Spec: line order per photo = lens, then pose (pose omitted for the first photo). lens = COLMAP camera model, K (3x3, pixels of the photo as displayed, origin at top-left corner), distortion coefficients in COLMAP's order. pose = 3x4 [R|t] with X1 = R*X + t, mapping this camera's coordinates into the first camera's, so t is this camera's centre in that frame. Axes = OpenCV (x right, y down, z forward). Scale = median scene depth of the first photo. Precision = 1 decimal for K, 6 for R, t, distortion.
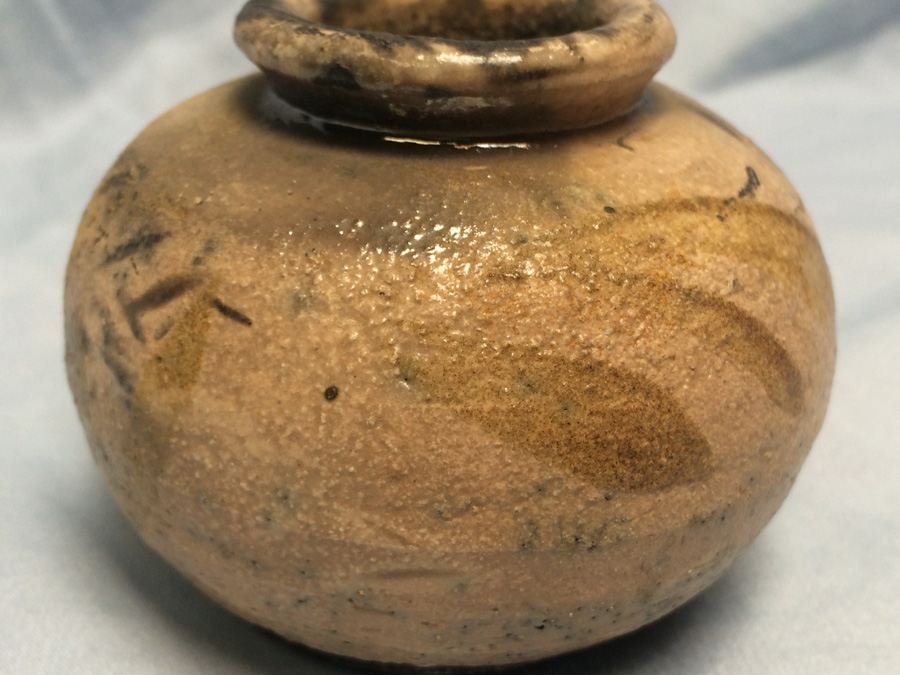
lens RADIAL K [[1166.7, 0, 450.0], [0, 1166.7, 337.5], [0, 0, 1]] dist [0.006761, 0.032701]
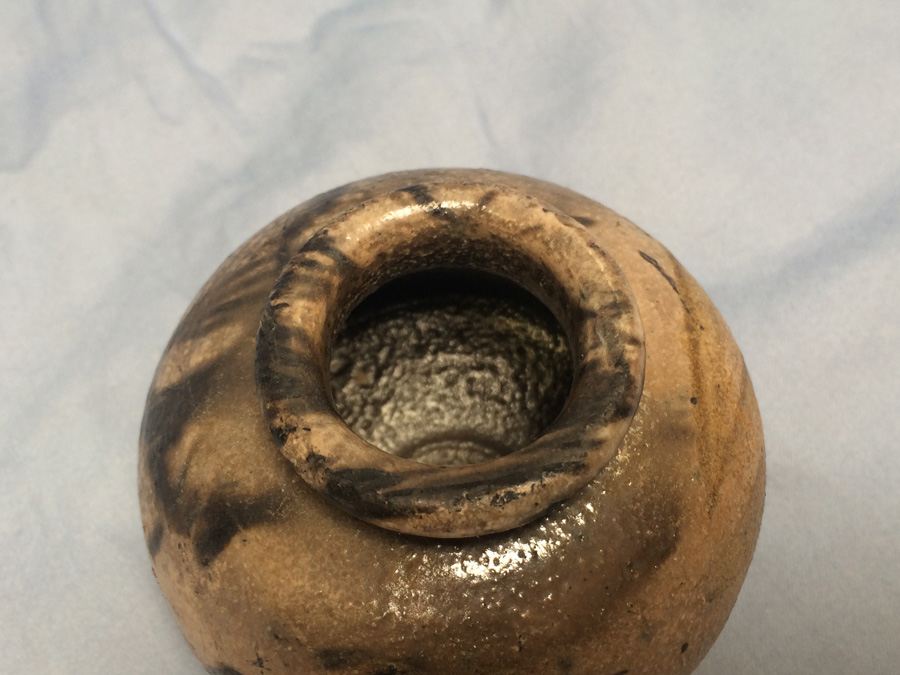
lens RADIAL K [[1144.8, 0, 450.0], [0, 1144.8, 337.5], [0, 0, 1]] dist [0.020823, 0.008446]
pose [[0.536379, -0.755681, 0.375825, -0.468302], [0.403963, 0.620854, 0.671830, -1.174759], [-0.741021, -0.208536, 0.638279, 0.365978]]
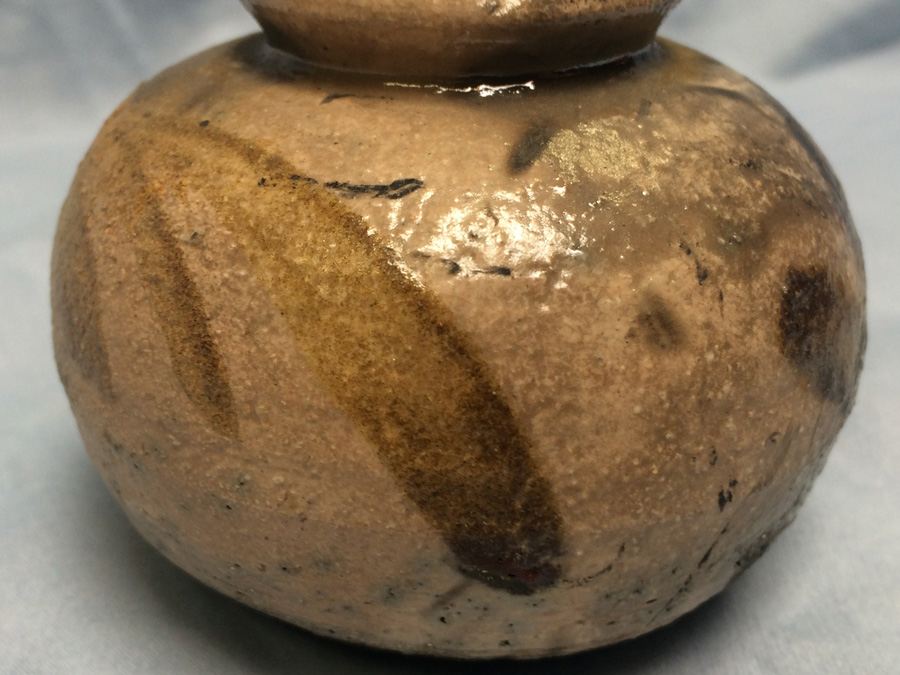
lens RADIAL K [[1166.7, 0, 450.0], [0, 1166.7, 337.5], [0, 0, 1]] dist [0.006761, 0.032701]
pose [[0.234641, 0.405834, -0.883313, 1.131180], [-0.452289, 0.849912, 0.270343, -0.316298], [0.860453, 0.336079, 0.382978, 0.858168]]
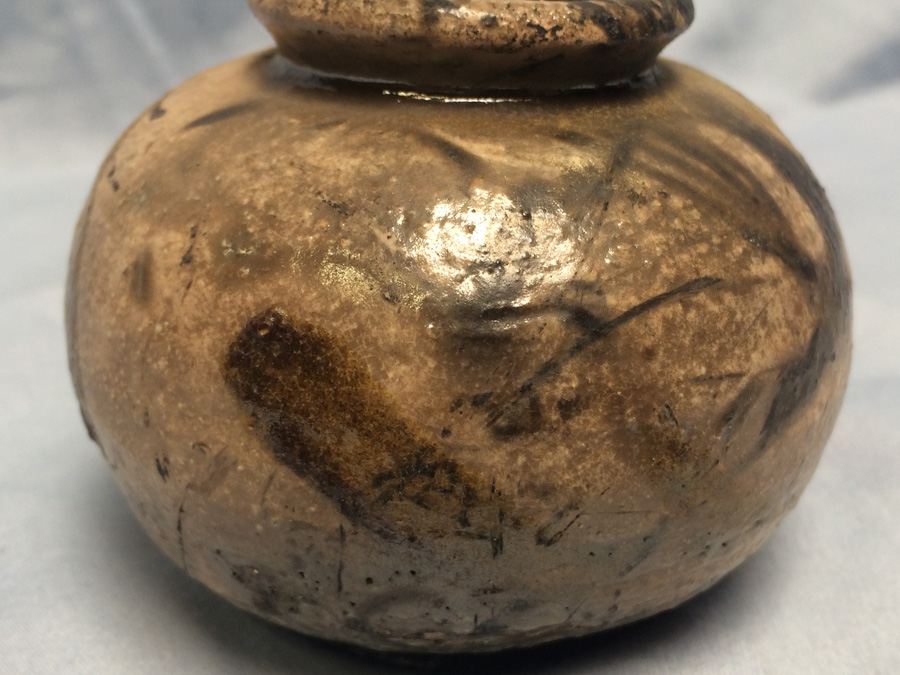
lens RADIAL K [[1166.7, 0, 450.0], [0, 1166.7, 337.5], [0, 0, 1]] dist [0.006761, 0.032701]
pose [[-0.825415, 0.201572, -0.527312, 0.704029], [-0.296950, 0.639381, 0.709234, -0.913420], [0.480115, 0.741998, -0.467898, 1.963835]]
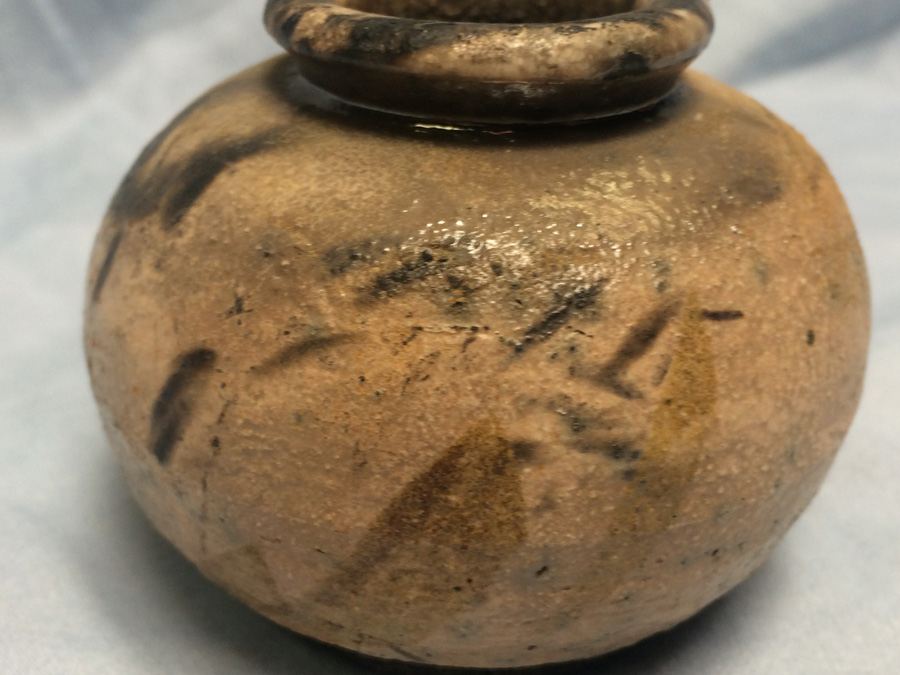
lens RADIAL K [[1166.7, 0, 450.0], [0, 1166.7, 337.5], [0, 0, 1]] dist [0.006761, 0.032701]
pose [[0.511553, -0.415196, 0.752280, -1.007394], [0.380662, 0.894411, 0.234789, -0.308414], [-0.770331, 0.166257, 0.615588, 0.557166]]
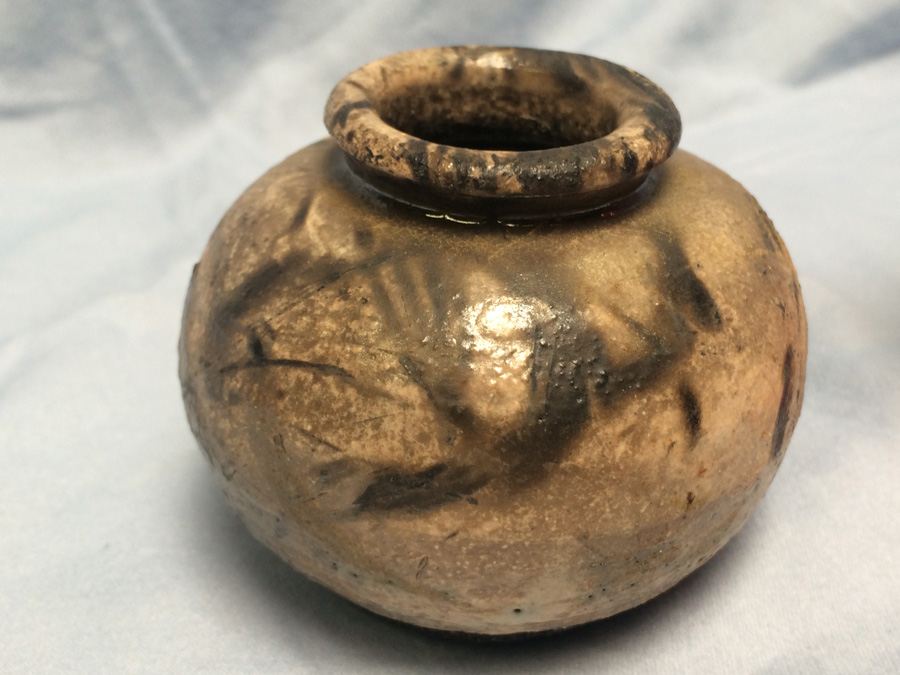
lens RADIAL K [[1144.8, 0, 450.0], [0, 1144.8, 337.5], [0, 0, 1]] dist [0.020823, 0.008446]
pose [[-0.905023, -0.252623, 0.342222, -0.492580], [0.159145, 0.545011, 0.823186, -1.338795], [-0.394470, 0.799465, -0.453044, 2.064399]]
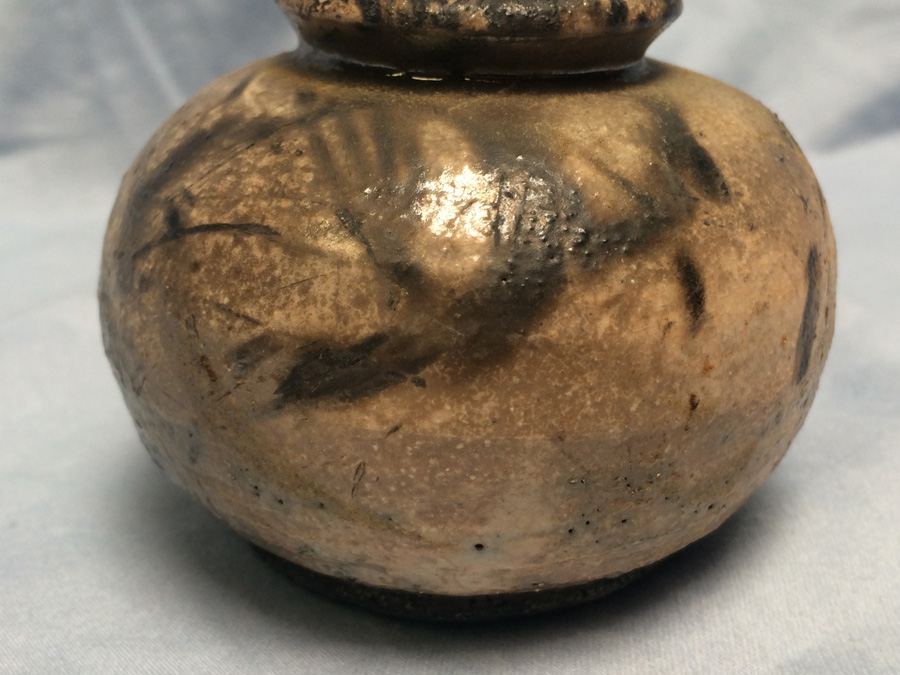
lens RADIAL K [[1166.7, 0, 450.0], [0, 1166.7, 337.5], [0, 0, 1]] dist [0.006761, 0.032701]
pose [[-0.889368, -0.208768, 0.406744, -0.562551], [0.171661, 0.672084, 0.720303, -0.982394], [-0.423742, 0.710436, -0.561893, 2.164127]]
